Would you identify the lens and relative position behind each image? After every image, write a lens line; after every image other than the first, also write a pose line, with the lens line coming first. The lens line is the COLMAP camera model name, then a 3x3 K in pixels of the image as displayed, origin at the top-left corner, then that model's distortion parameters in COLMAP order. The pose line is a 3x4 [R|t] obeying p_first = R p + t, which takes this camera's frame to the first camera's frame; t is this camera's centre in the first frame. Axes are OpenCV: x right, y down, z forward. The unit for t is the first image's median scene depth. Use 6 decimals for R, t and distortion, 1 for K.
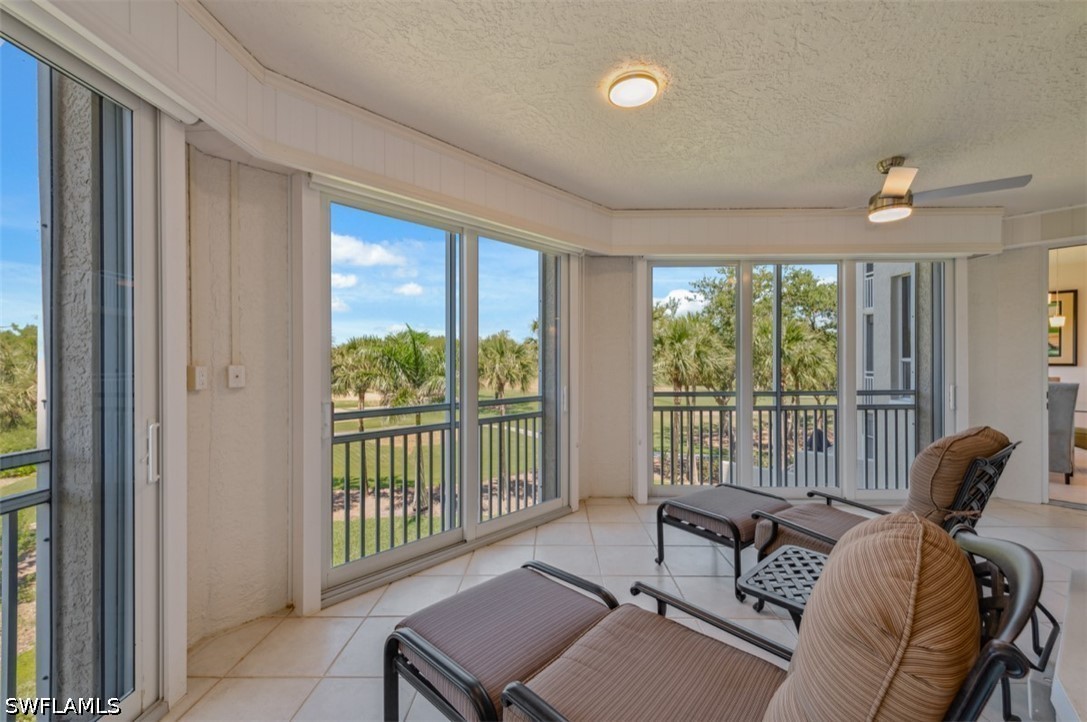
lens RADIAL K [[424.0, 0, 540.2], [0, 424.0, 364.2], [0, 0, 1]] dist [0.030631, -0.000035]
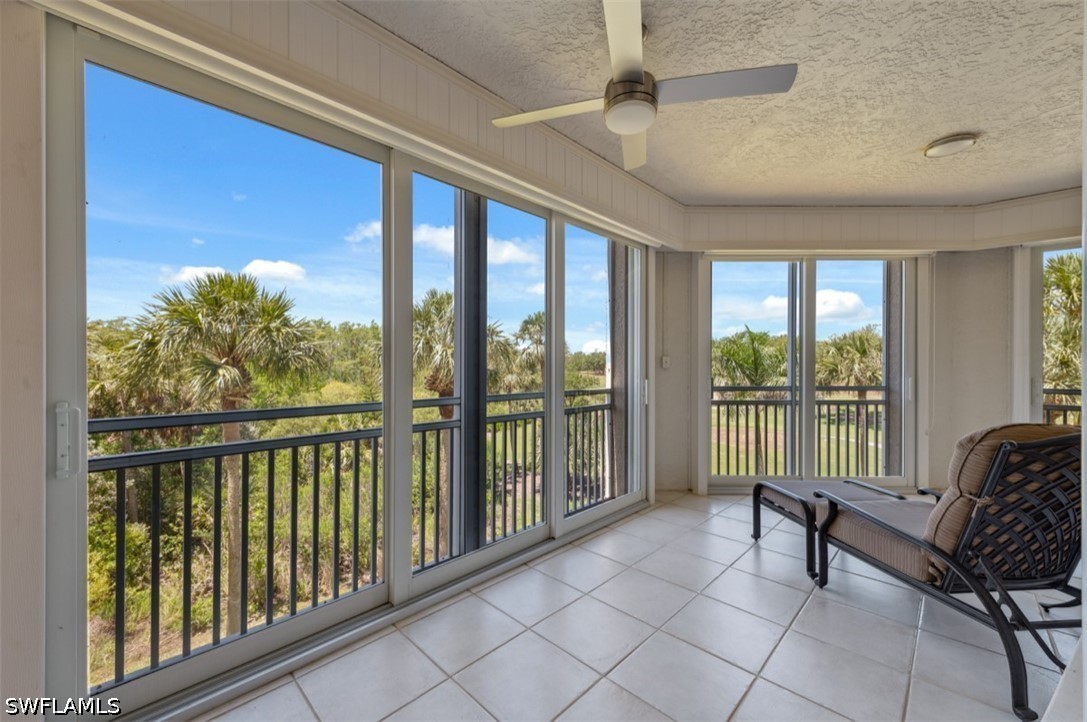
lens RADIAL K [[424.0, 0, 540.2], [0, 424.0, 364.2], [0, 0, 1]] dist [0.030631, -0.000035]
pose [[0.734846, 0.002166, -0.678230, 0.096911], [-0.005947, 0.999977, -0.003249, 0.024570], [0.678208, 0.006421, 0.734842, -0.419694]]
